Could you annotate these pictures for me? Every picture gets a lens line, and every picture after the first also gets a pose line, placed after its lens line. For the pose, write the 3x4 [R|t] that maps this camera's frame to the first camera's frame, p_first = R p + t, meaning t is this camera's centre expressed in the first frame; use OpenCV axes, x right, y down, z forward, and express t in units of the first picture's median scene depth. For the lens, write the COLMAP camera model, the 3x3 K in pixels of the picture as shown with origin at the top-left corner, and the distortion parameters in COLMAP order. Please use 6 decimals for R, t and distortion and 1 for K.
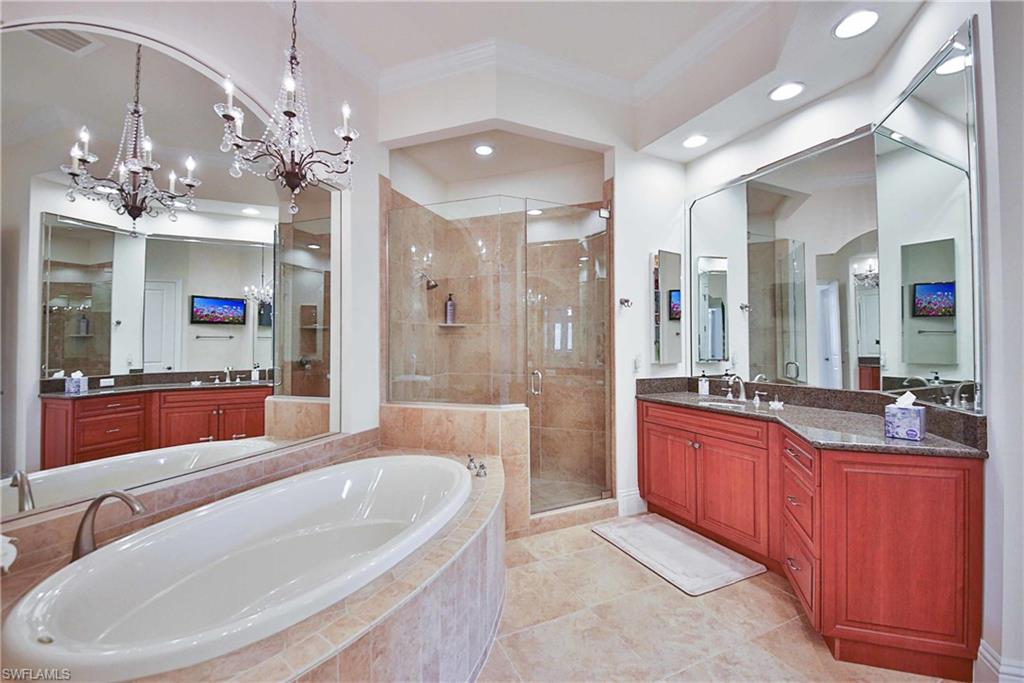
lens RADIAL K [[419.2, 0, 512.6], [0, 419.2, 336.8], [0, 0, 1]] dist [-0.001017, -0.000104]
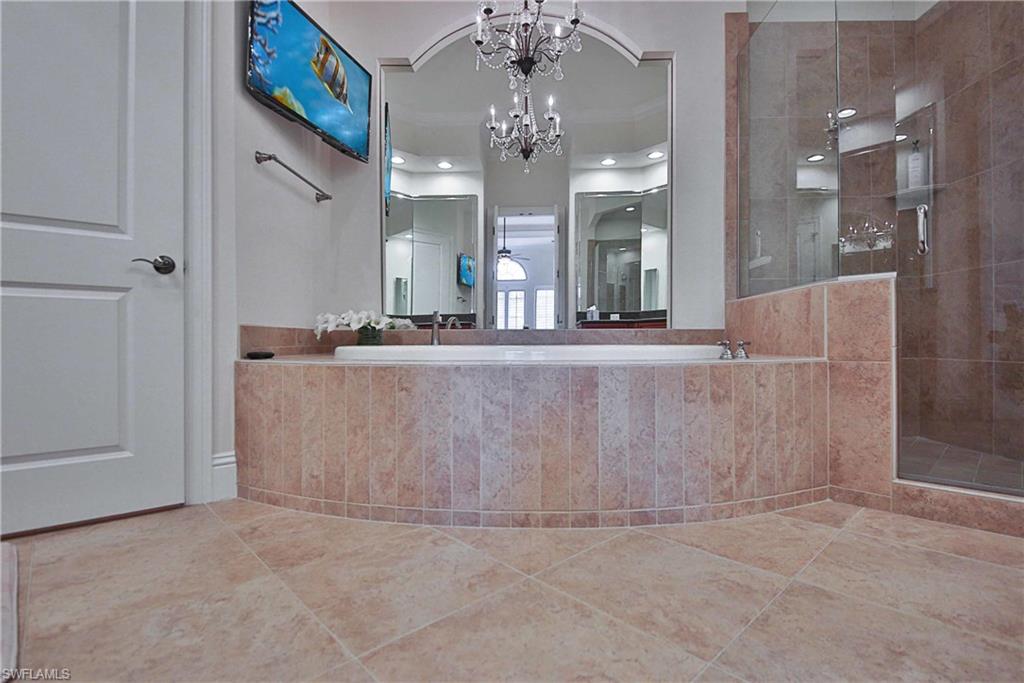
lens RADIAL K [[499.1, 0, 513.8], [0, 499.1, 342.4], [0, 0, 1]] dist [0.001760, -0.002983]
pose [[0.322046, 0.005448, -0.946708, 0.486778], [0.012137, 0.999878, 0.009882, 0.240568], [0.946646, -0.014672, 0.321940, 0.331725]]
